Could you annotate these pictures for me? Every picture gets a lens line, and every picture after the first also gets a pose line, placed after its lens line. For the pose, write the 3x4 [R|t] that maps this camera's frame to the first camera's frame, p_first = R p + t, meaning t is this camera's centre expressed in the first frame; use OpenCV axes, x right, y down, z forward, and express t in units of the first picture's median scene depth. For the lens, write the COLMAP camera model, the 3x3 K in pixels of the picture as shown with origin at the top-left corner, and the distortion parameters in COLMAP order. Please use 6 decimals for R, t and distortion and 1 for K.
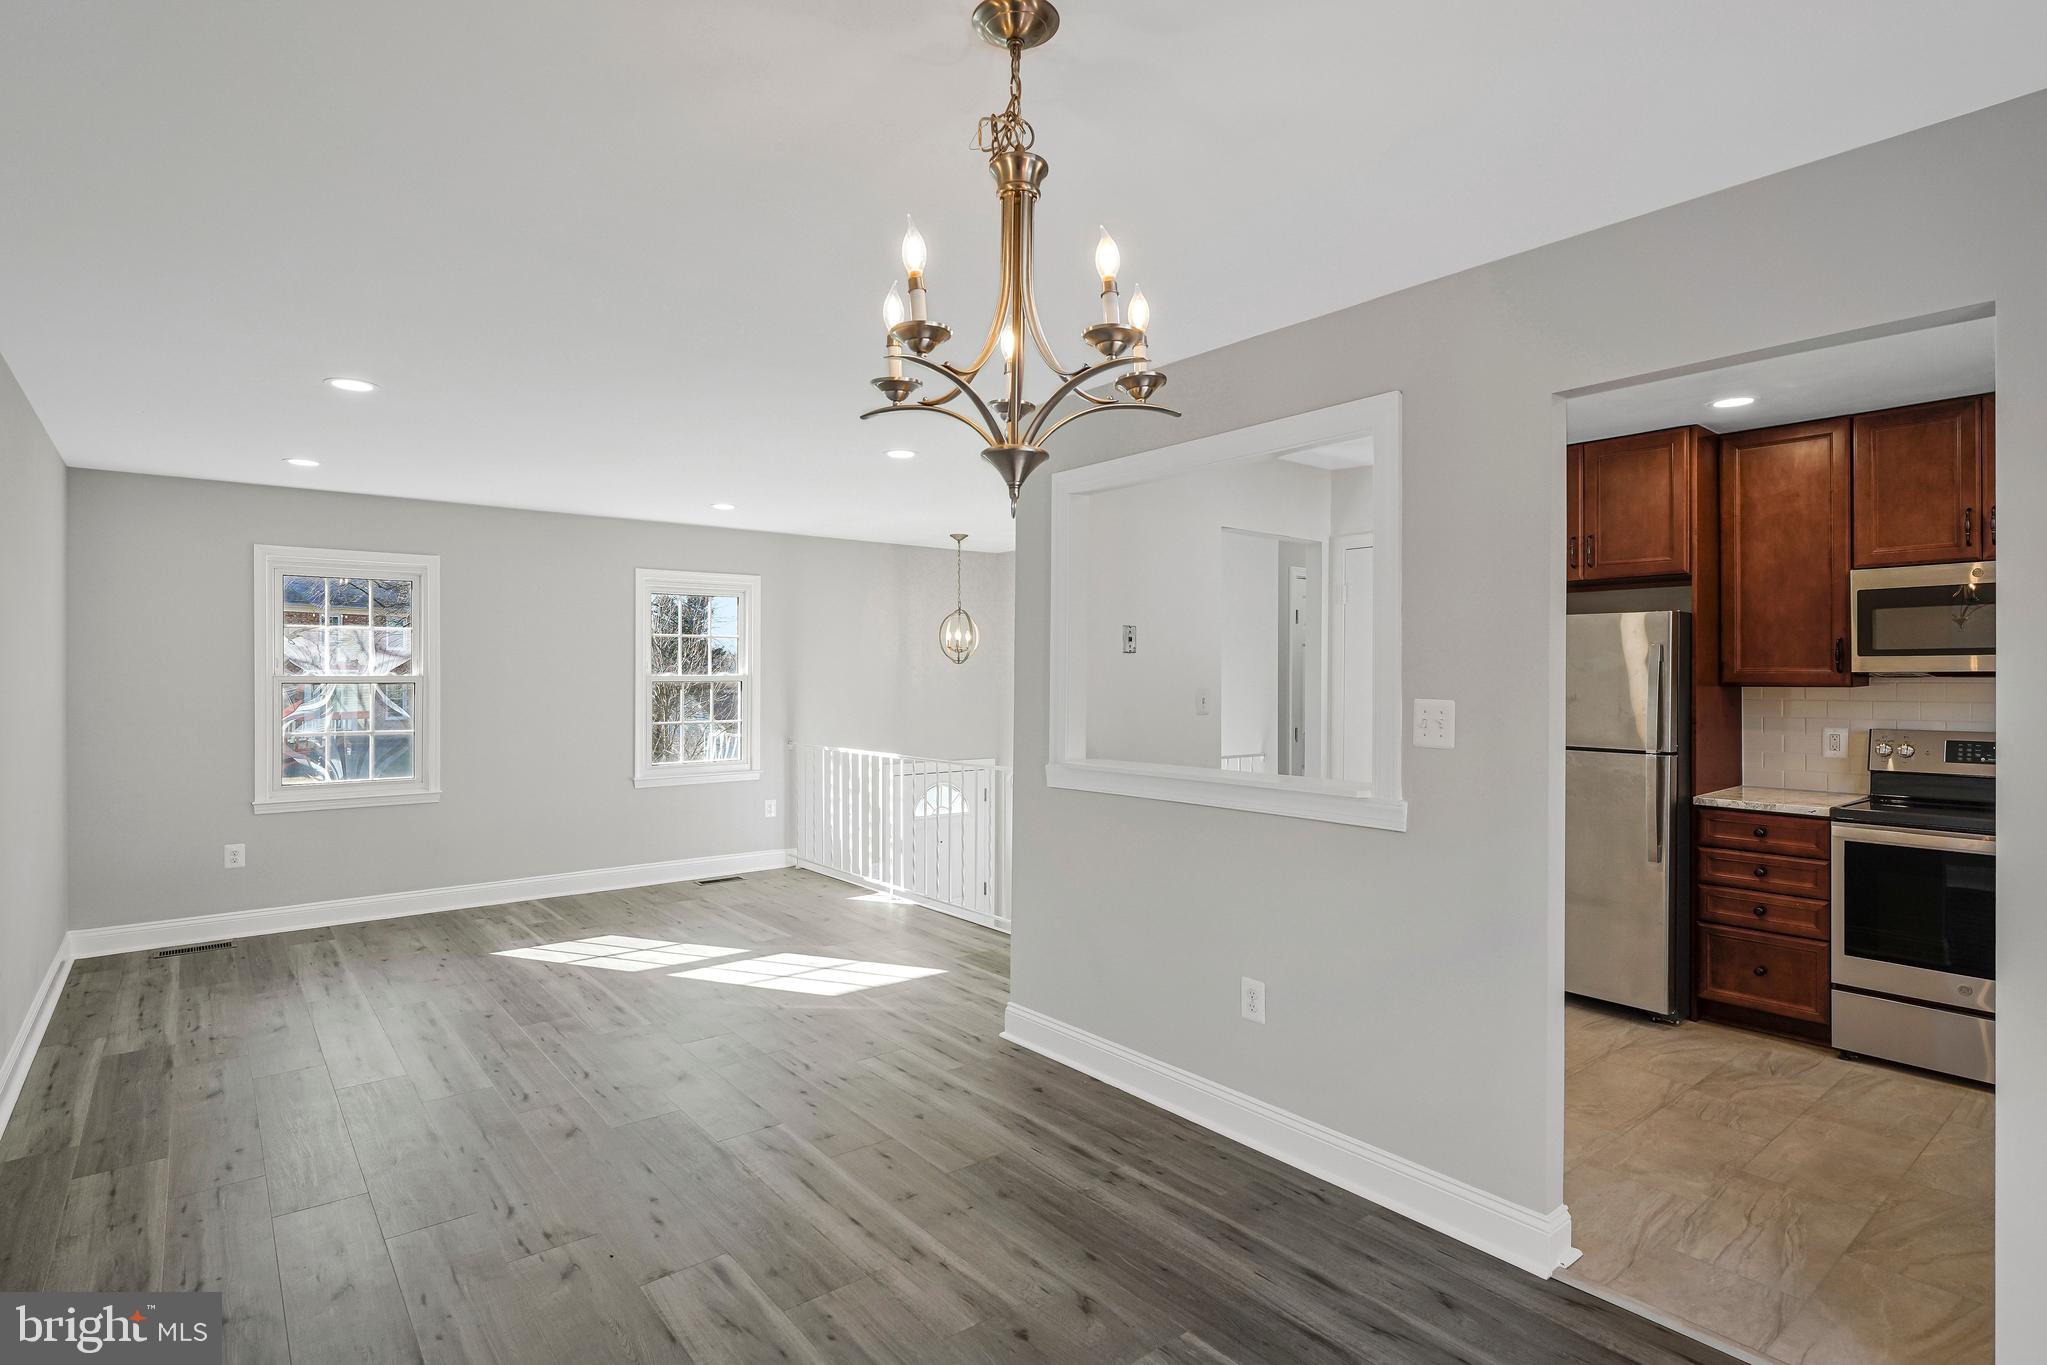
lens RADIAL K [[1028.3, 0, 1018.1], [0, 1028.3, 673.9], [0, 0, 1]] dist [-0.000042, -0.000201]
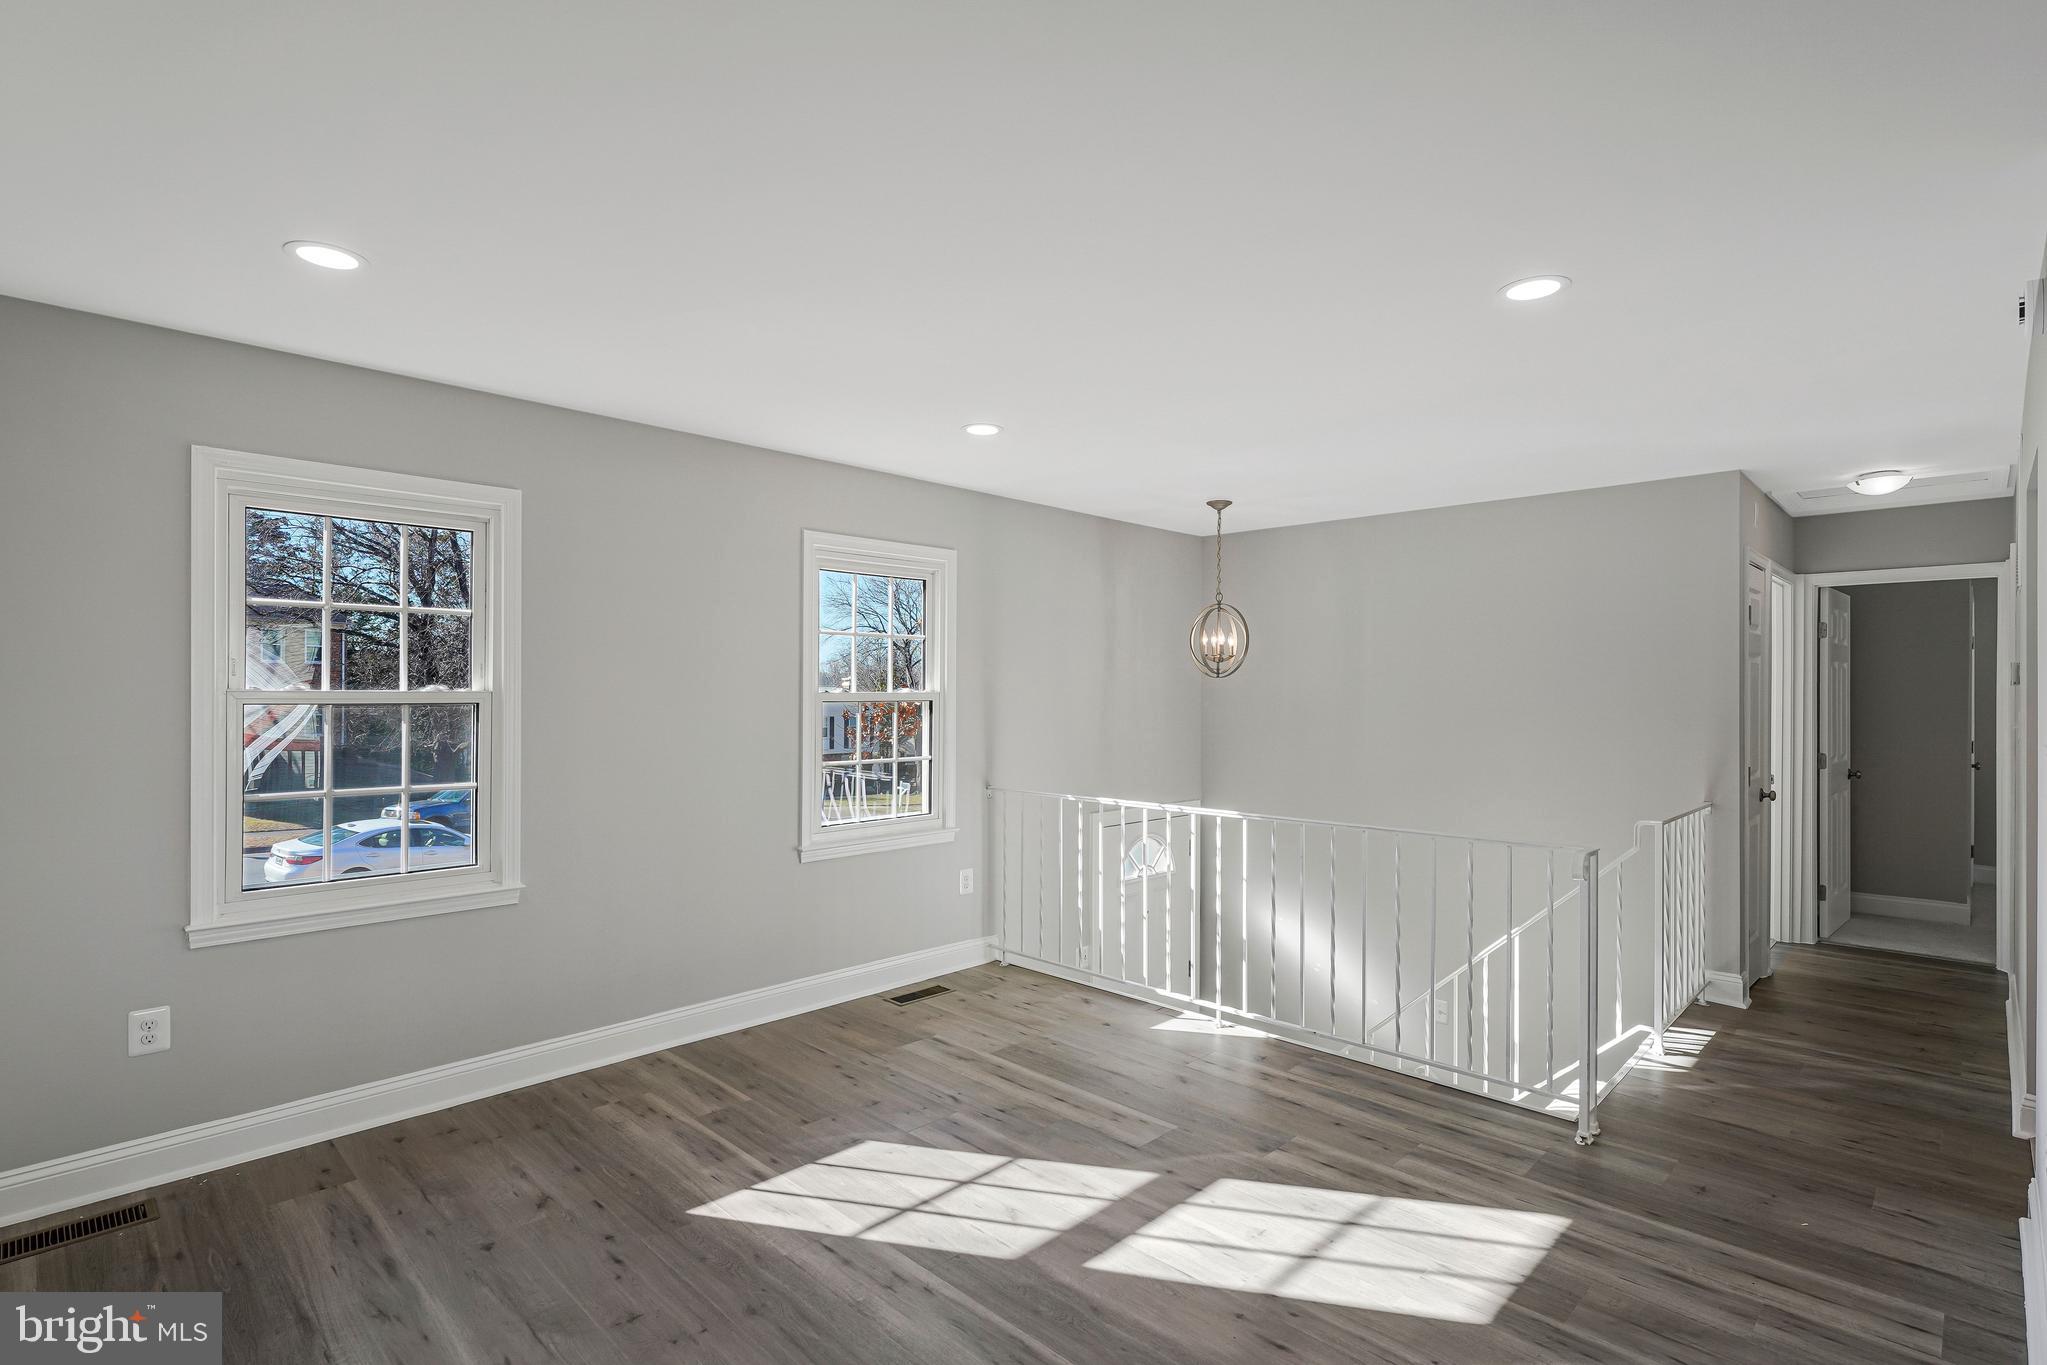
lens RADIAL K [[969.7, 0, 1032.4], [0, 969.7, 687.7], [0, 0, 1]] dist [-0.000786, -0.000196]
pose [[0.991473, 0.003628, 0.130263, -0.341053], [-0.003332, 0.999991, -0.002490, -0.000329], [-0.130271, 0.002035, 0.991476, 0.403114]]
